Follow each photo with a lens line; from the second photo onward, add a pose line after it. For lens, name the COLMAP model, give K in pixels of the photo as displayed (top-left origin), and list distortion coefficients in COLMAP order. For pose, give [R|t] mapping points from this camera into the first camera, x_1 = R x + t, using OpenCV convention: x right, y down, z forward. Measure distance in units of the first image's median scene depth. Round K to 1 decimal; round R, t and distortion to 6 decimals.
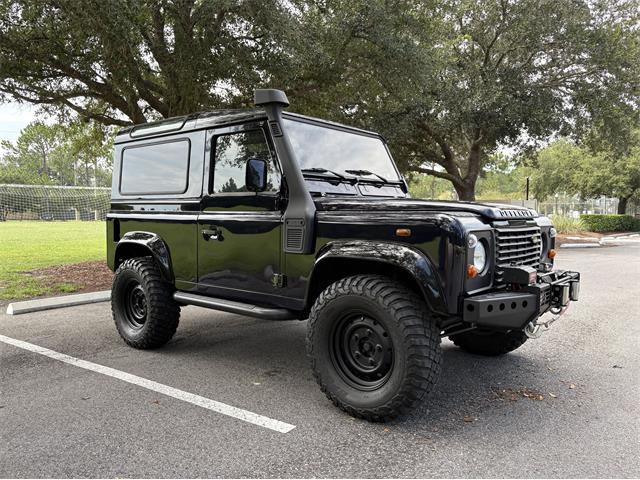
lens RADIAL K [[484.4, 0, 320.0], [0, 484.4, 240.0], [0, 0, 1]] dist [0.028819, -0.000829]
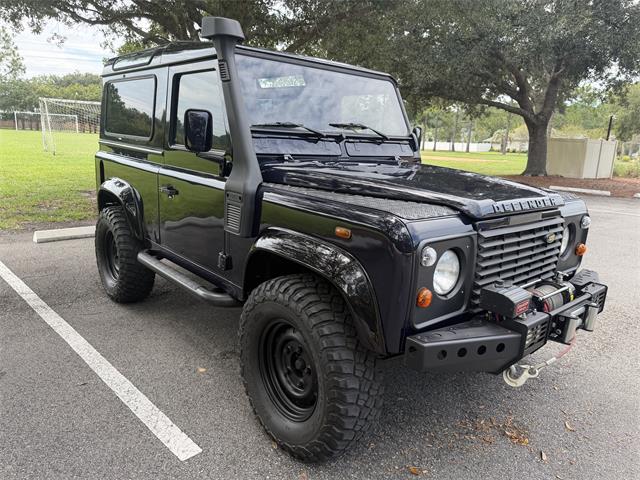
lens RADIAL K [[458.8, 0, 320.0], [0, 458.8, 240.0], [0, 0, 1]] dist [0.038424, -0.043670]
pose [[0.987411, 0.079550, -0.136718, 0.173281], [-0.056563, 0.984758, 0.164477, -0.085683], [0.147718, -0.154673, 0.976860, 0.236134]]
